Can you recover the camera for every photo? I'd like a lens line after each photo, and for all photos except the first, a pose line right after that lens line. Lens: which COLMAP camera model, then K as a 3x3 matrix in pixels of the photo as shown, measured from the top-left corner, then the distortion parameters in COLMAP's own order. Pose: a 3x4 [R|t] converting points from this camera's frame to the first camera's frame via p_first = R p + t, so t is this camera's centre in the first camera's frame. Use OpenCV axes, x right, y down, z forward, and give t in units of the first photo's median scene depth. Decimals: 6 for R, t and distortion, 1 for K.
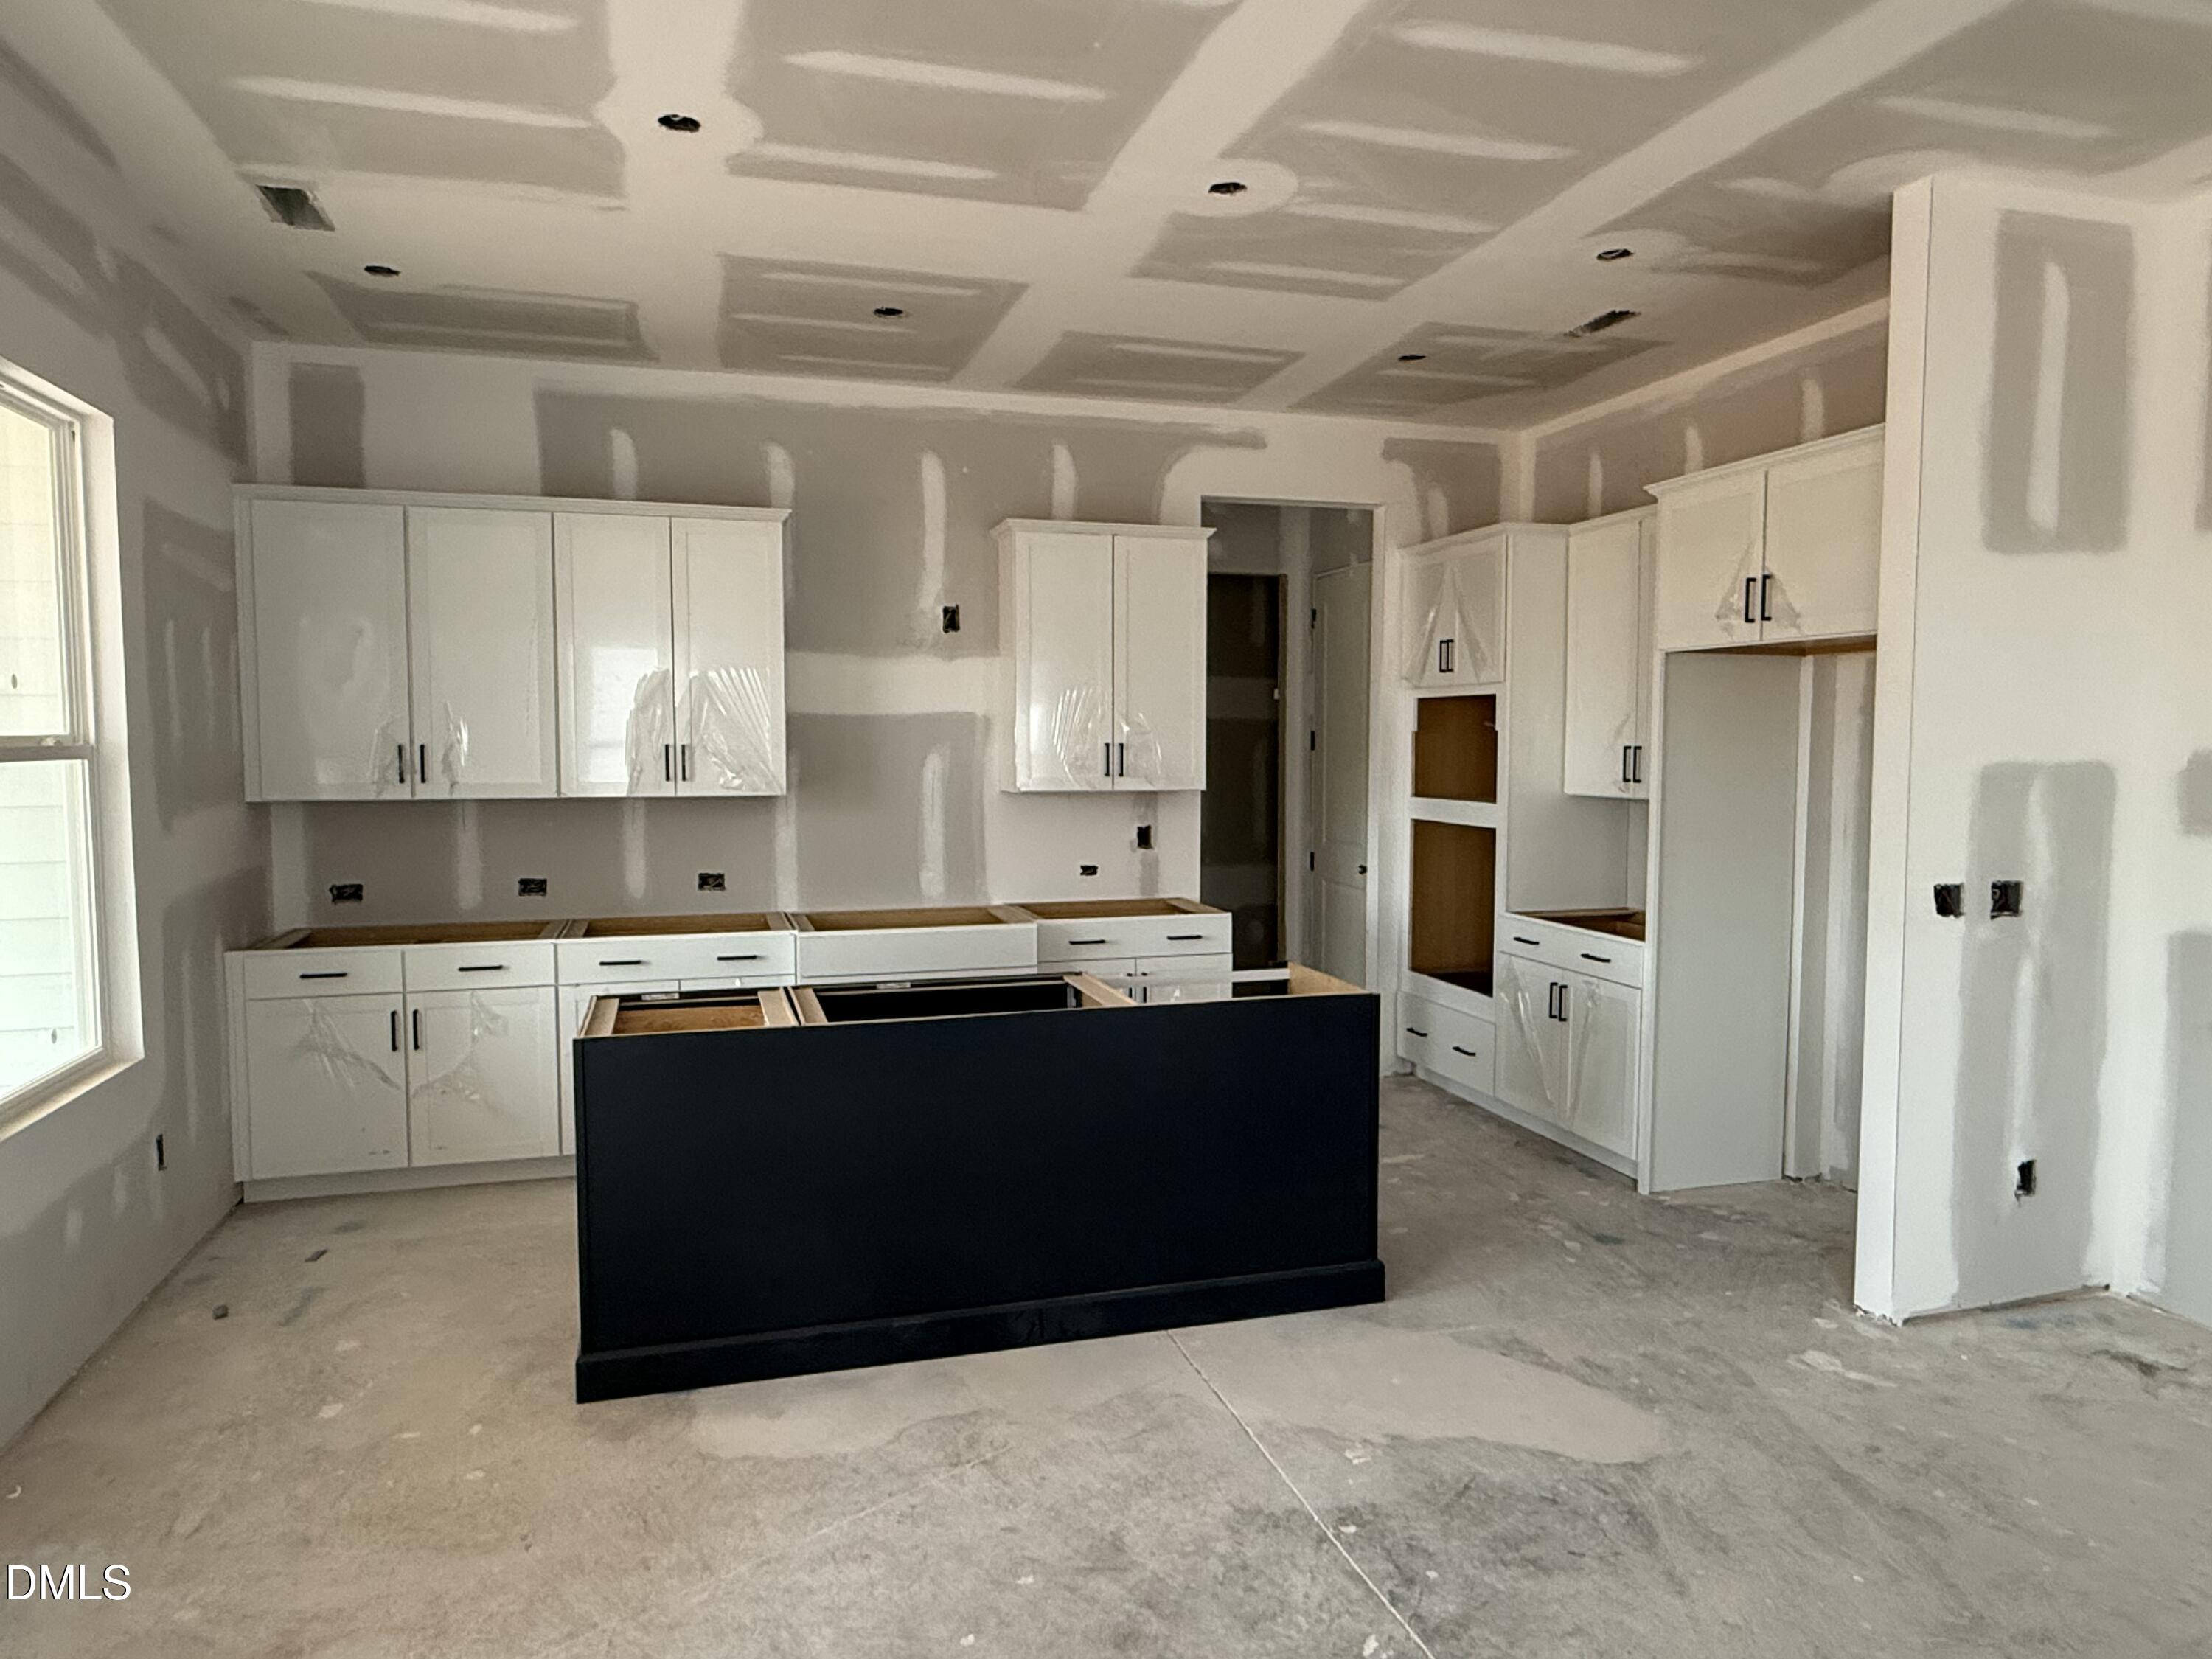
lens RADIAL K [[1444.7, 0, 1107.6], [0, 1444.7, 828.6], [0, 0, 1]] dist [-0.010884, 0.004081]
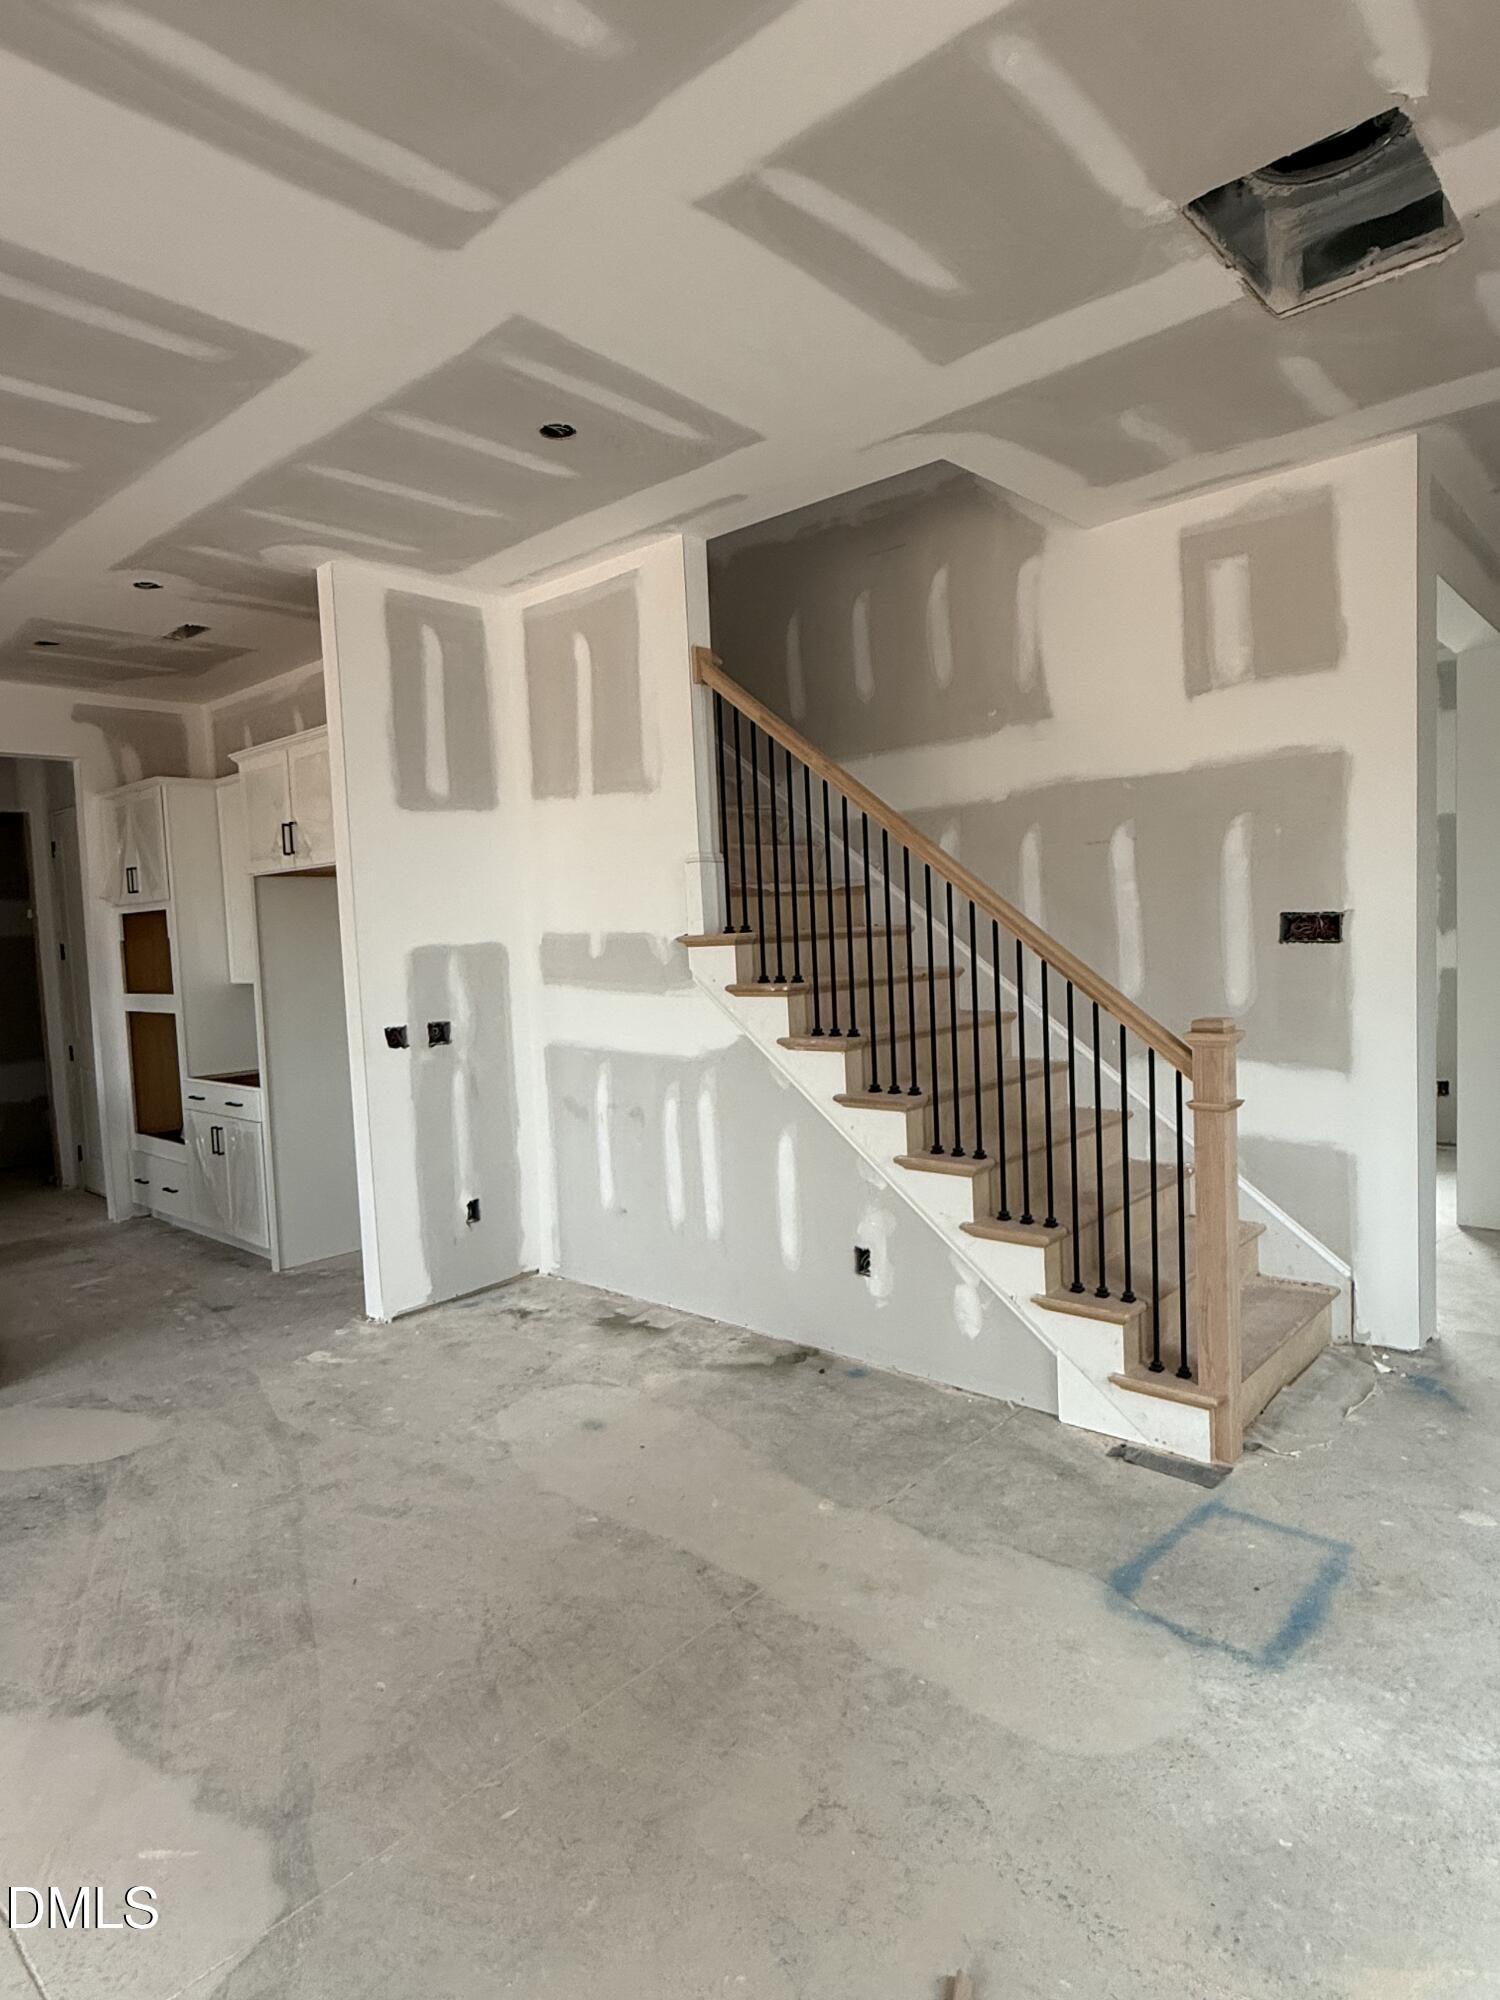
lens RADIAL K [[1158.2, 0, 750.6], [0, 1158.2, 1000.4], [0, 0, 1]] dist [0.002186, 0.002072]
pose [[0.847707, -0.071166, 0.525670, 0.250813], [0.076893, 0.996979, 0.010973, 0.024773], [-0.524863, 0.031118, 0.850618, -0.232717]]
